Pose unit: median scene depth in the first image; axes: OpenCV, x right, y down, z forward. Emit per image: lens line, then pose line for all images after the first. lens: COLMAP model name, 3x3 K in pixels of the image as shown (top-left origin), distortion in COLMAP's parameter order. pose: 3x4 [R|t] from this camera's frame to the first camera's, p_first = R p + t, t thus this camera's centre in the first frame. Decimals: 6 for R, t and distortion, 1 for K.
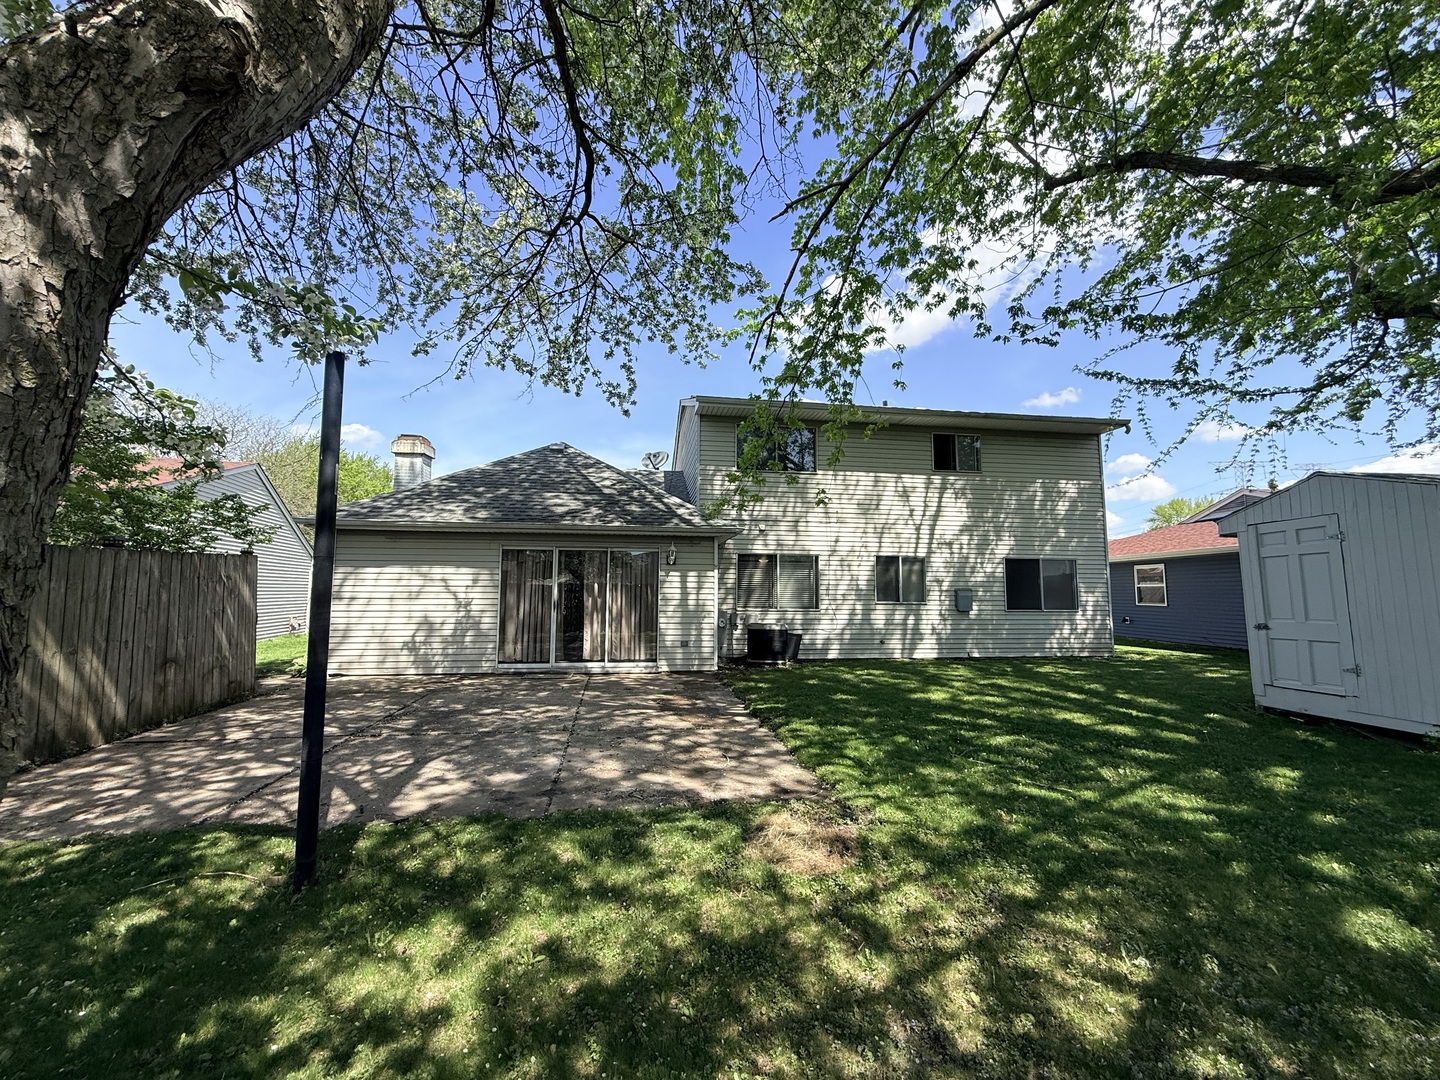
lens RADIAL K [[572.2, 0, 705.1], [0, 572.2, 533.1], [0, 0, 1]] dist [-0.002030, 0.000388]
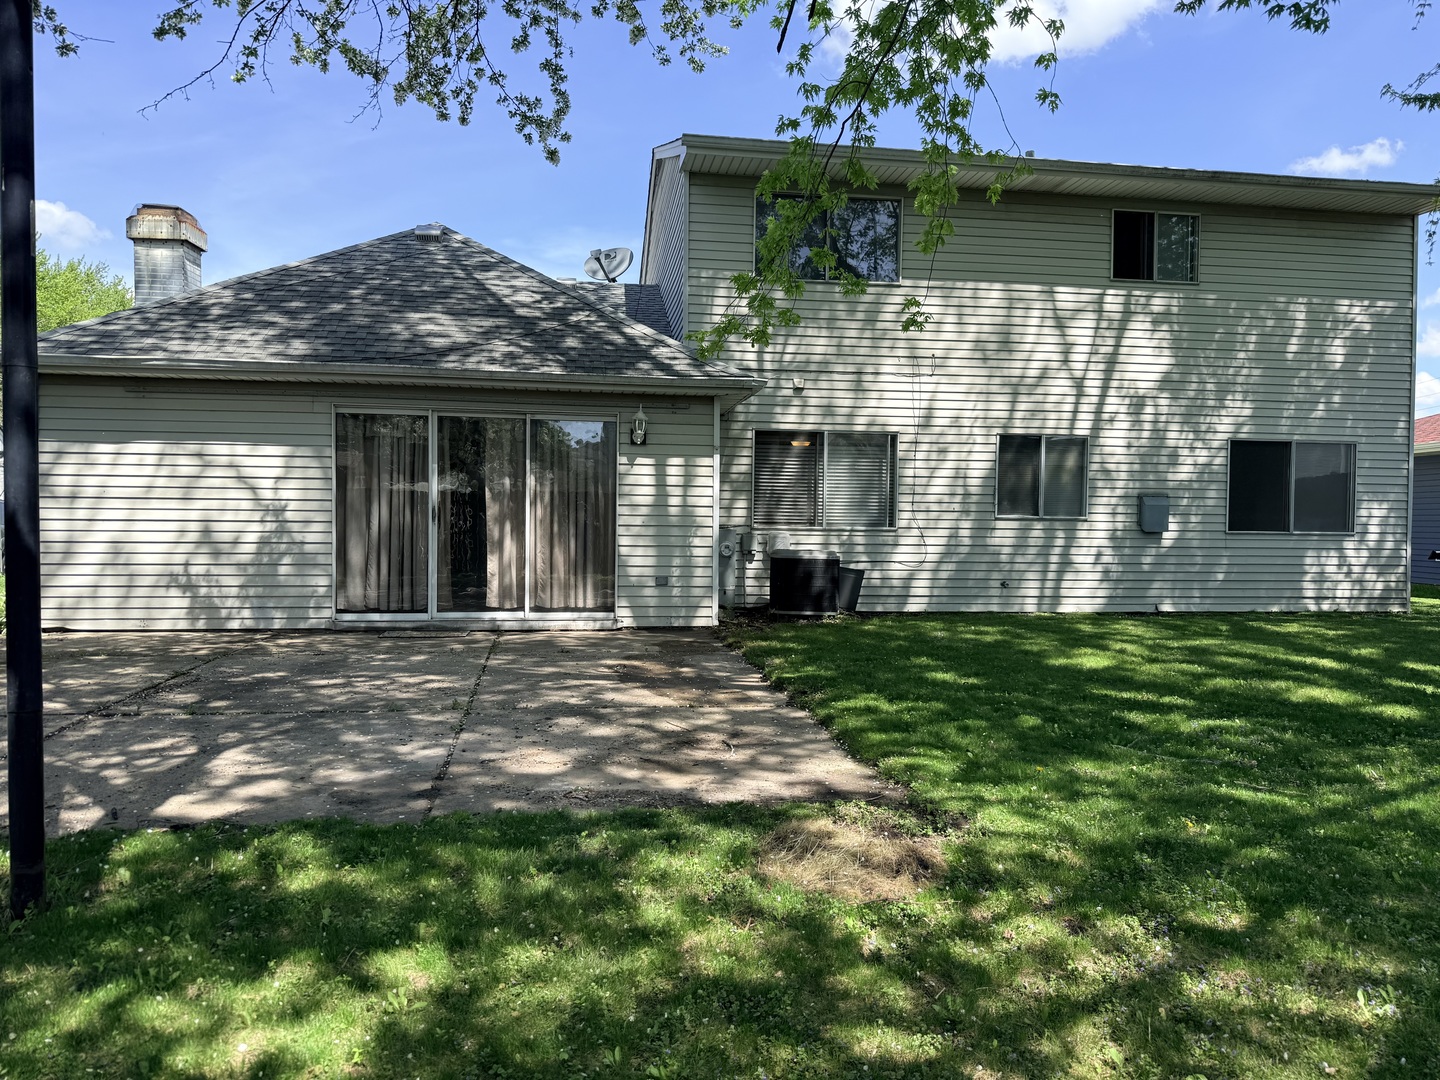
lens RADIAL K [[1009.2, 0, 701.2], [0, 1009.2, 535.0], [0, 0, 1]] dist [0.045264, -0.063205]
pose [[0.999989, 0.004333, 0.002036, 0.002348], [-0.004551, 0.992394, 0.123018, 0.021067], [-0.001487, -0.123026, 0.992402, -0.005926]]
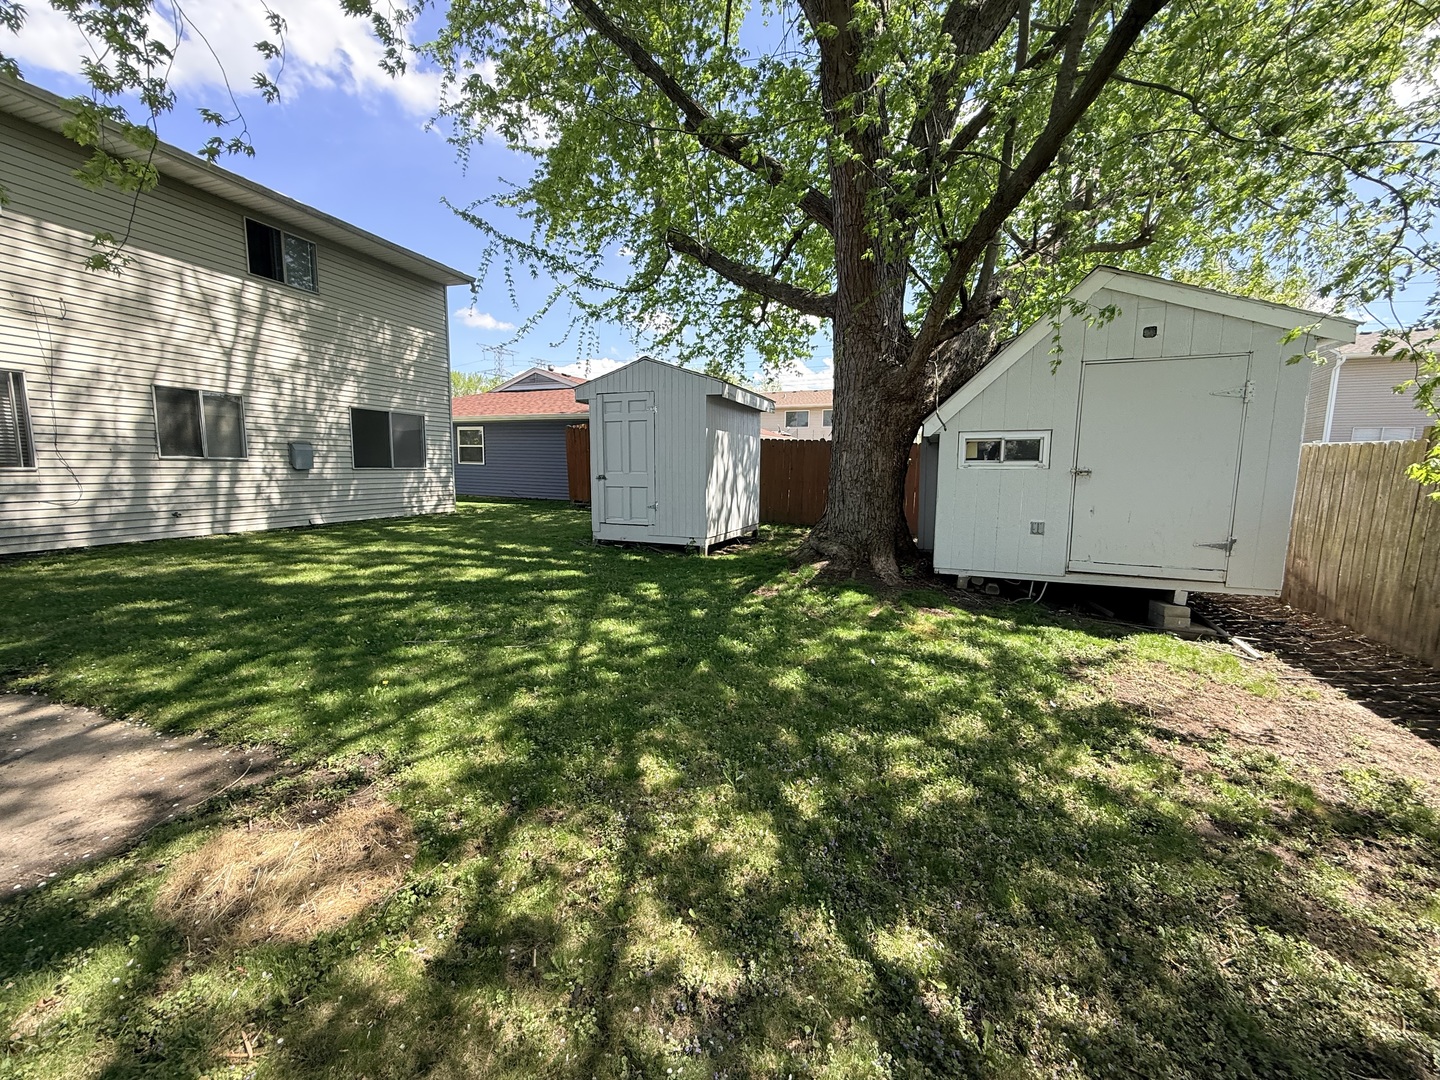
lens RADIAL K [[572.2, 0, 717.0], [0, 572.2, 533.0], [0, 0, 1]] dist [-0.002030, 0.000388]
pose [[0.425789, -0.106545, 0.898527, -0.038950], [-0.111053, 0.979381, 0.168758, 0.029516], [-0.897981, -0.171639, 0.405178, 0.166769]]
